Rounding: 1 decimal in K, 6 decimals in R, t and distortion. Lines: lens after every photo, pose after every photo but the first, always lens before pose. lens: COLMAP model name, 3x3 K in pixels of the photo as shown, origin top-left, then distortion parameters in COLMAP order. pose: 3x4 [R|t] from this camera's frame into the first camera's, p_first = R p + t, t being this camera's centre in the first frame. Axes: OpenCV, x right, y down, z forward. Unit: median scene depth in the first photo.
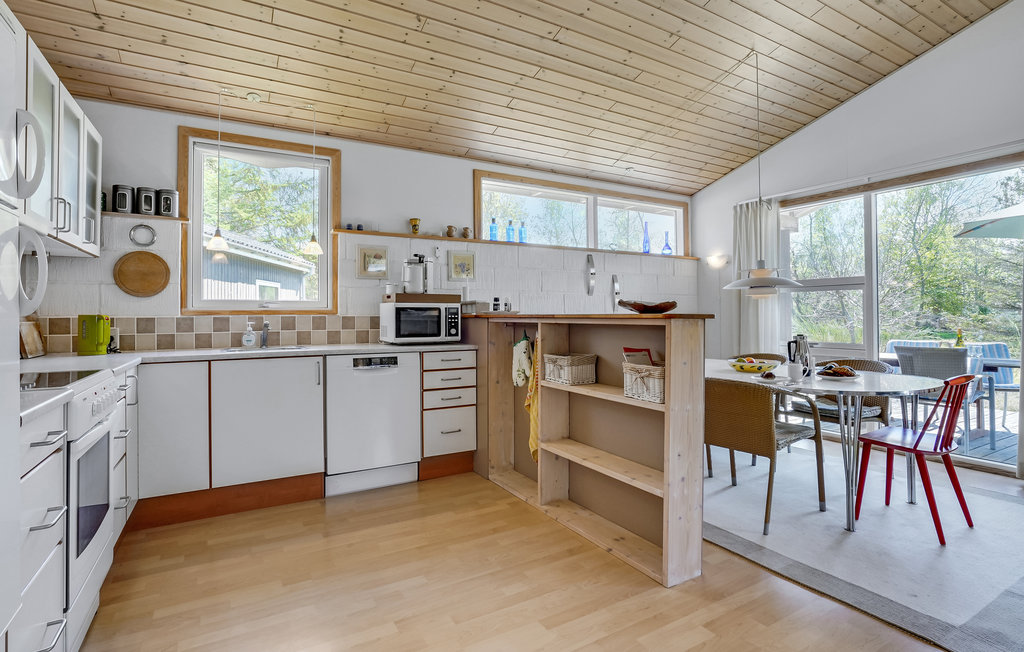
lens RADIAL K [[495.5, 0, 514.9], [0, 495.5, 310.7], [0, 0, 1]] dist [-0.046766, 0.017715]
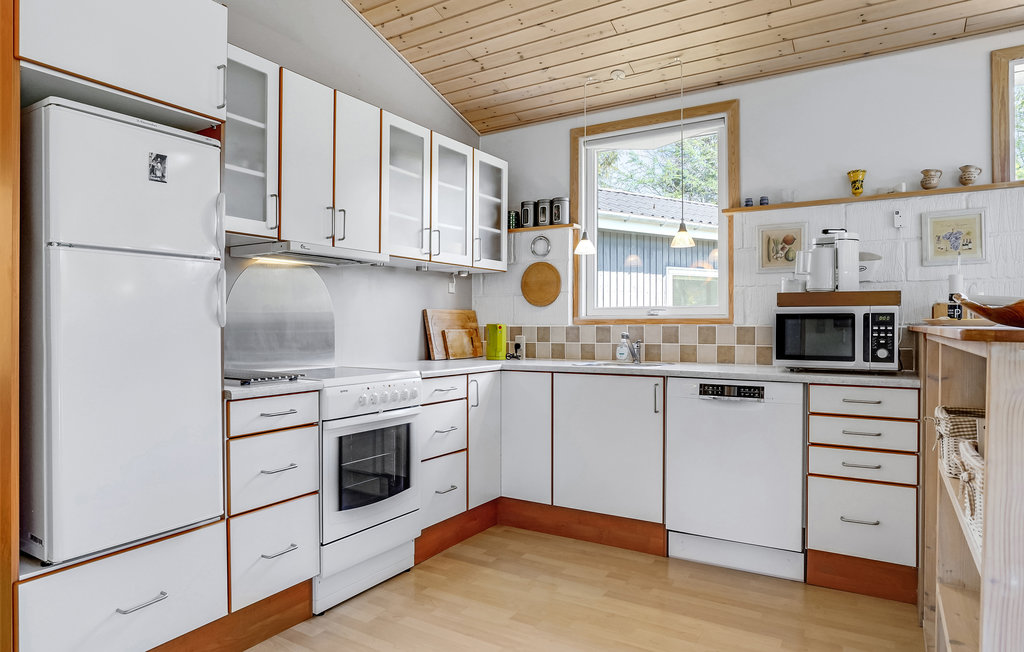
lens RADIAL K [[629.7, 0, 463.8], [0, 629.7, 327.0], [0, 0, 1]] dist [-0.077827, 0.035099]
pose [[0.425560, 0.008617, -0.904889, 0.345797], [0.007945, 0.999881, 0.013259, -0.003632], [0.904896, -0.012832, 0.425440, 0.265440]]
